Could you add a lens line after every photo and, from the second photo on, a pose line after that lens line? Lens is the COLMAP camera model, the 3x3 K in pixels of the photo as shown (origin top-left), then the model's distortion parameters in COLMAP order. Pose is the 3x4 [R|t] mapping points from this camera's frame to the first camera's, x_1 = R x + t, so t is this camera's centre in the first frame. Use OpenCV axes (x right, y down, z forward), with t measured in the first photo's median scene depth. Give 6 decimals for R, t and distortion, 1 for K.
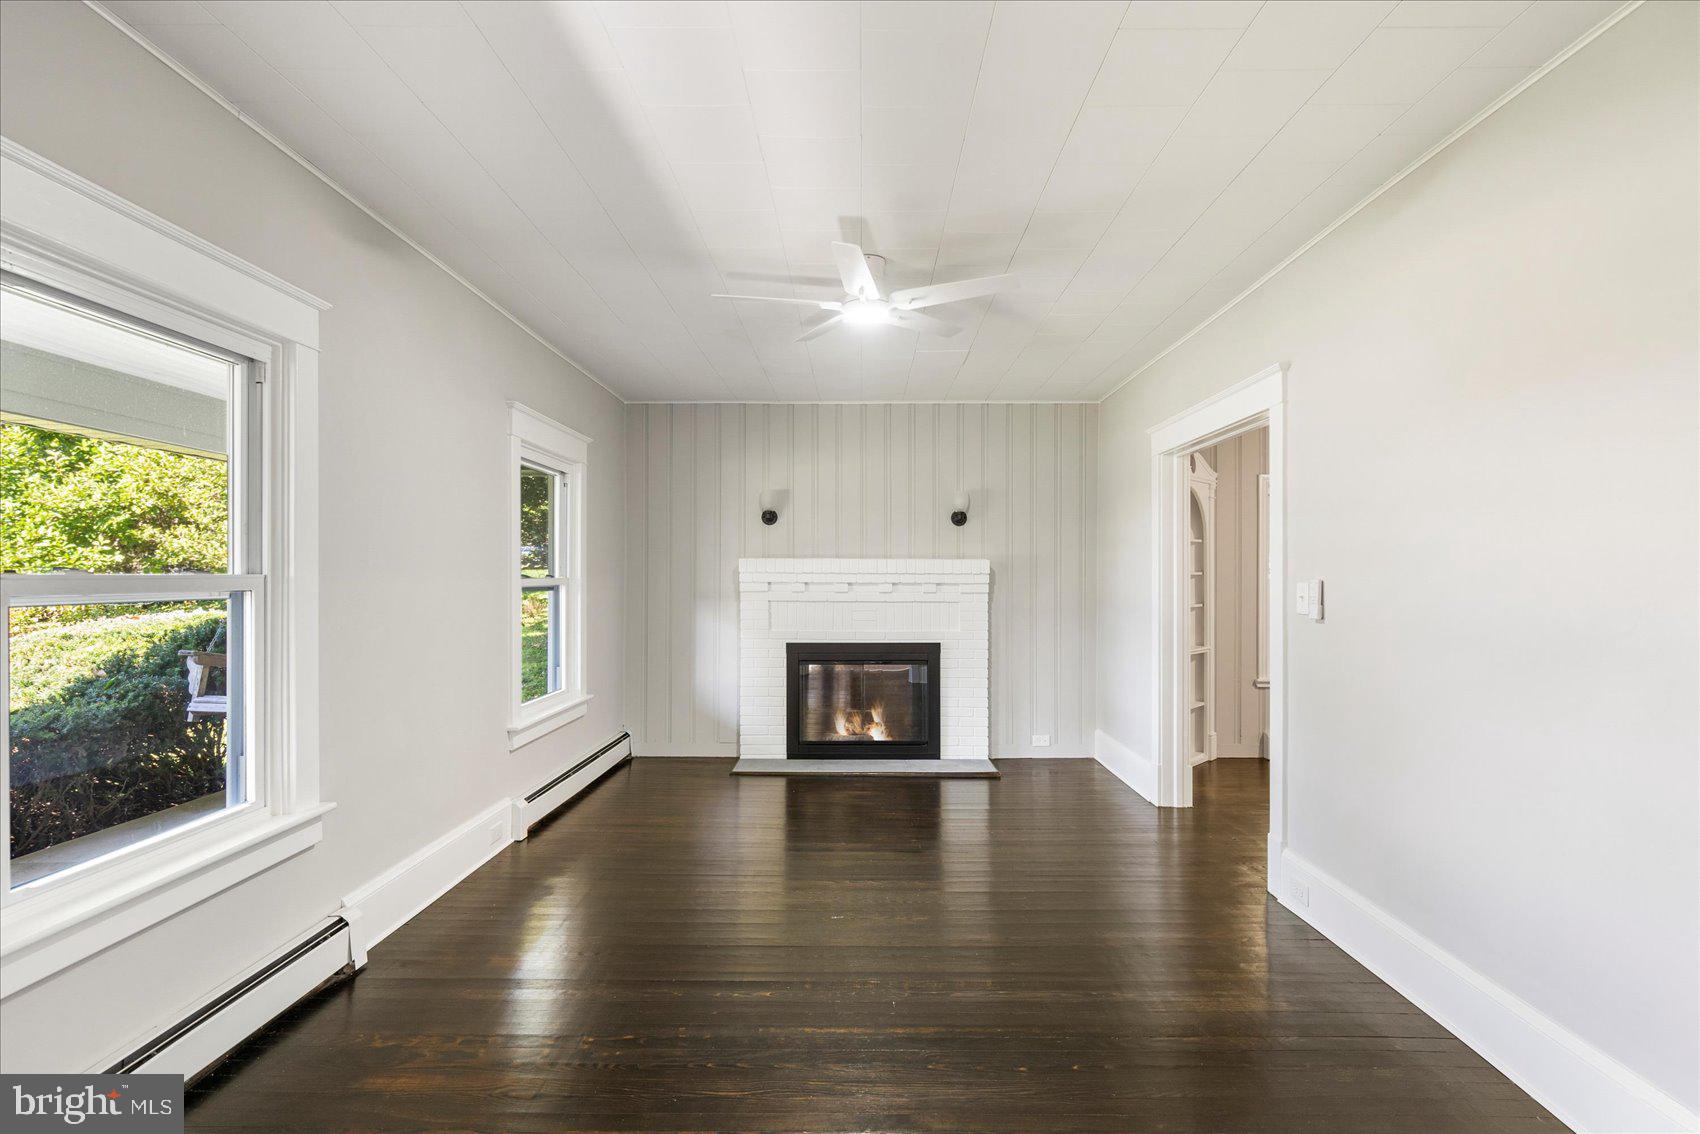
lens RADIAL K [[802.5, 0, 857.5], [0, 802.5, 572.9], [0, 0, 1]] dist [0.000123, 0.000412]
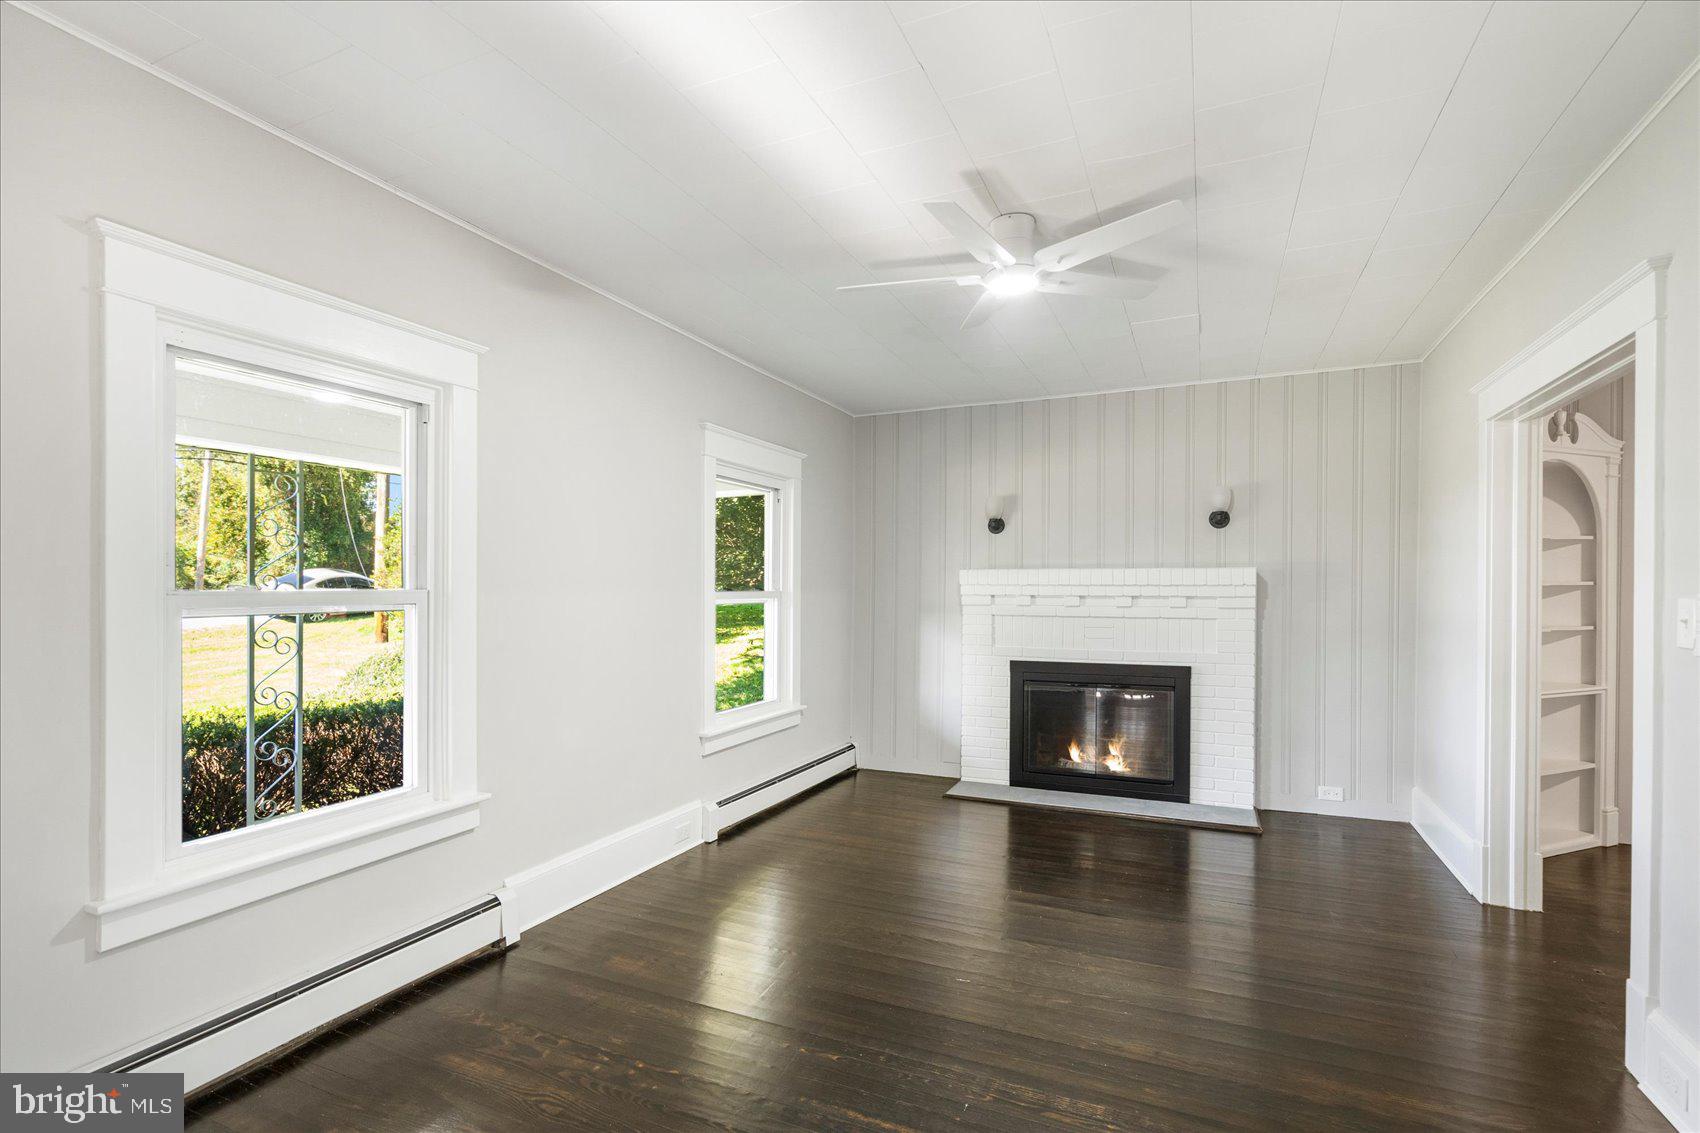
lens RADIAL K [[793.3, 0, 852.5], [0, 793.3, 589.0], [0, 0, 1]] dist [-0.003603, -0.000082]
pose [[0.912658, -0.002307, -0.408718, 0.135470], [0.004775, 0.999976, 0.005018, -0.000938], [0.408696, -0.006531, 0.912647, 0.104124]]
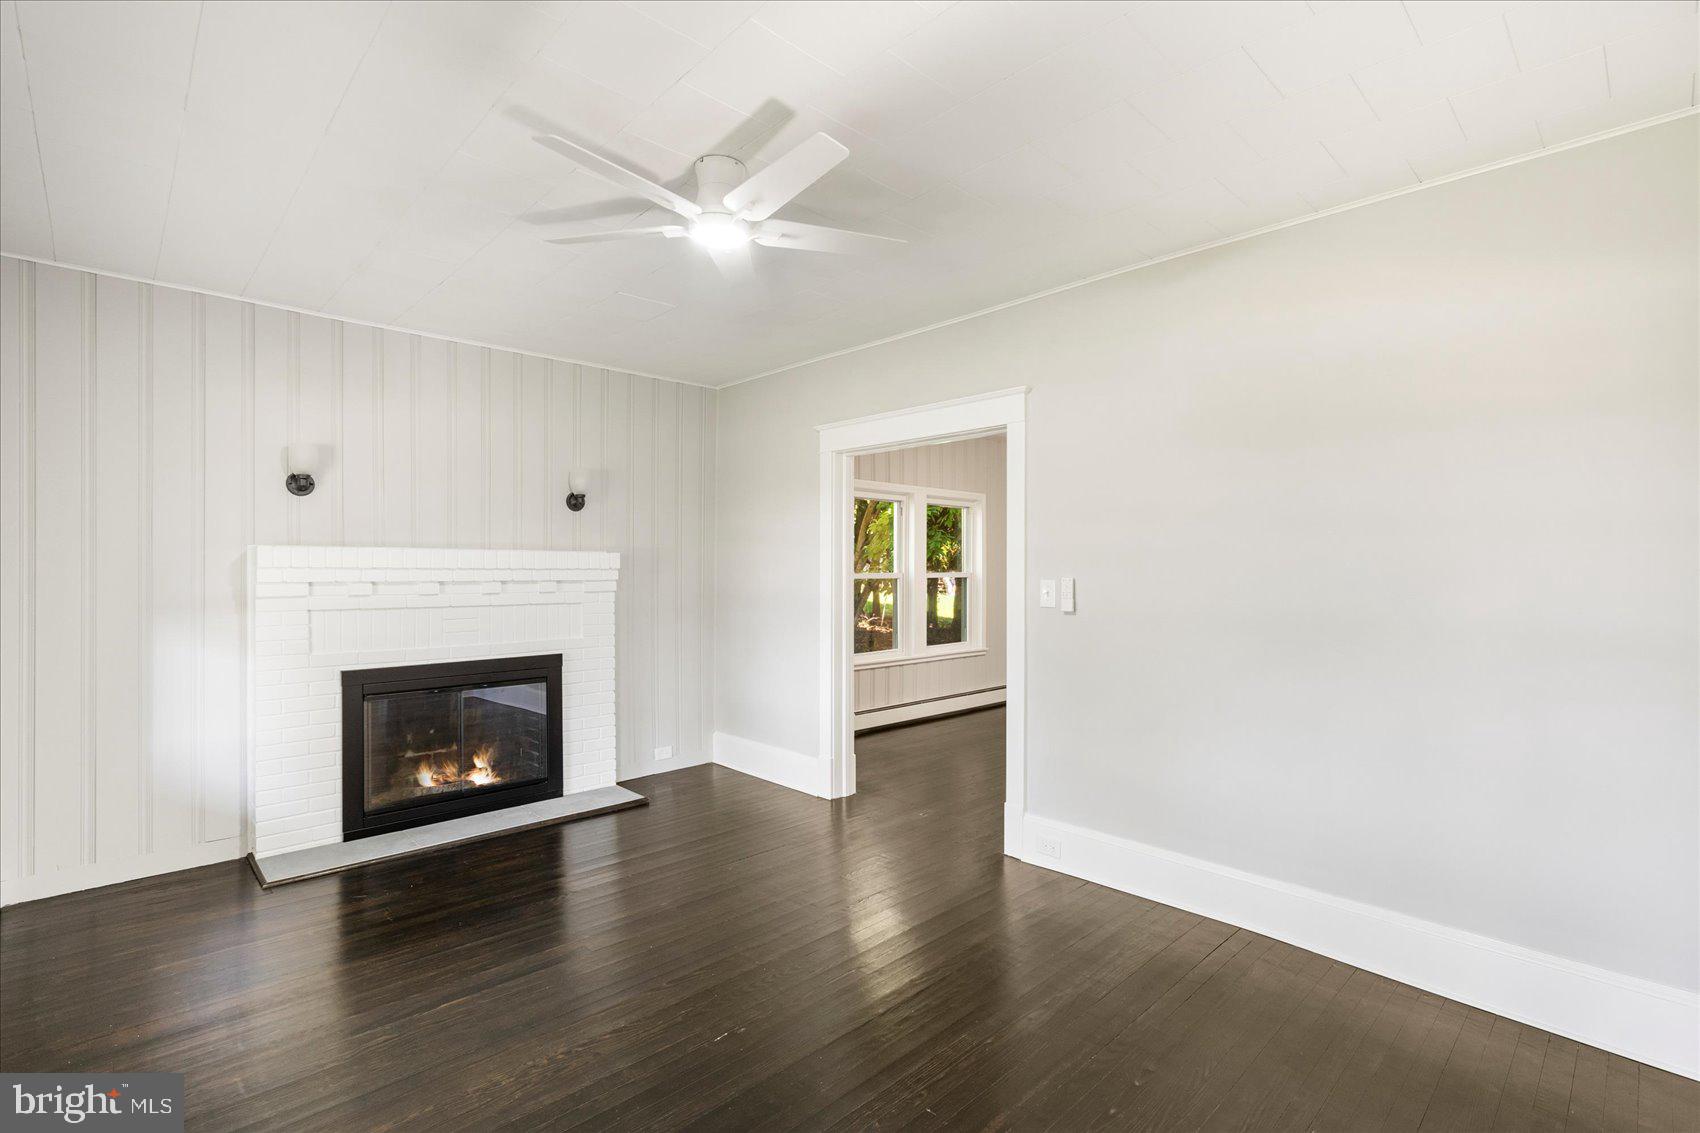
lens RADIAL K [[796.3, 0, 851.3], [0, 796.3, 563.4], [0, 0, 1]] dist [-0.001728, -0.000126]
pose [[0.709757, 0.004033, 0.704435, -0.292757], [-0.003901, 0.999991, -0.001794, -0.005099], [-0.704435, -0.001475, 0.709766, 0.249322]]
